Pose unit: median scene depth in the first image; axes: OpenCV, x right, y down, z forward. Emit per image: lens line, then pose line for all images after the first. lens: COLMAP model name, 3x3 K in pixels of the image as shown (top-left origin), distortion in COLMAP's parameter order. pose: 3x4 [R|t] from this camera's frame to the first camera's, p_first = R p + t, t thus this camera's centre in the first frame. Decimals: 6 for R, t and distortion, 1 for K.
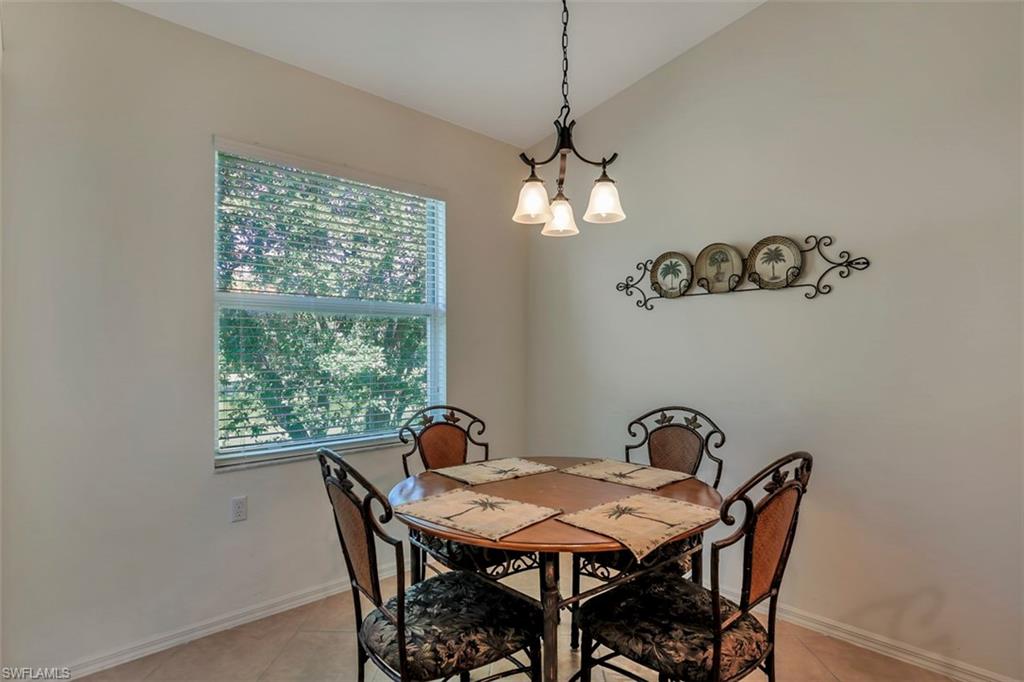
lens RADIAL K [[533.3, 0, 523.5], [0, 533.3, 326.1], [0, 0, 1]] dist [-0.001593, 0.000062]
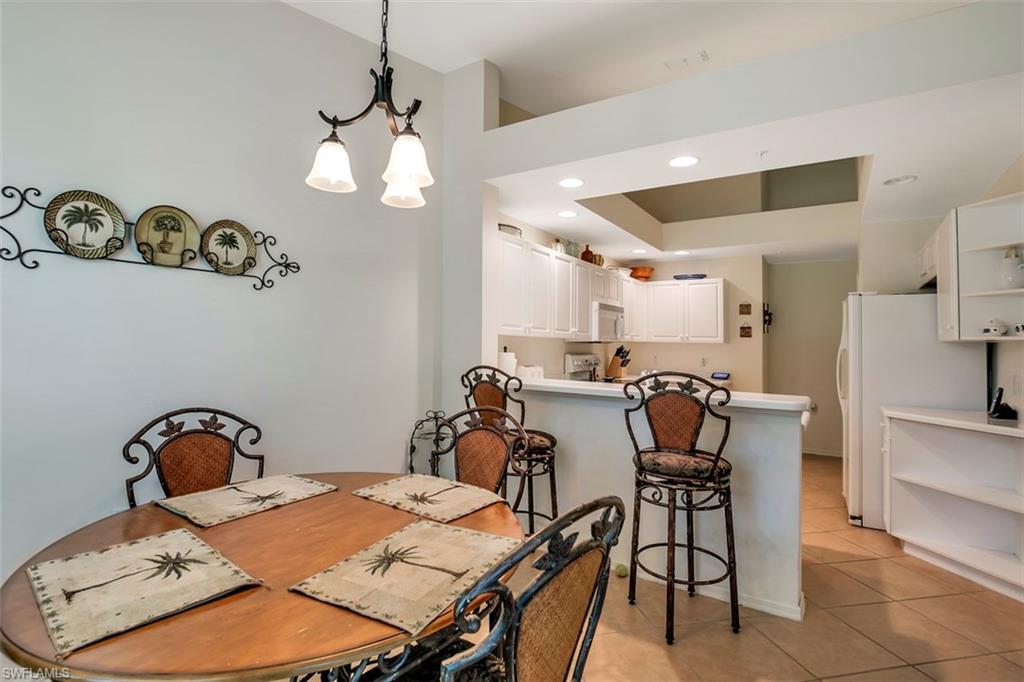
lens RADIAL K [[490.5, 0, 519.4], [0, 490.5, 298.8], [0, 0, 1]] dist [-0.042026, -0.000087]
pose [[-0.217154, 0.097023, 0.971304, -0.501466], [-0.044781, 0.993010, -0.109203, 0.046951], [-0.975110, -0.067210, -0.211291, 0.682856]]
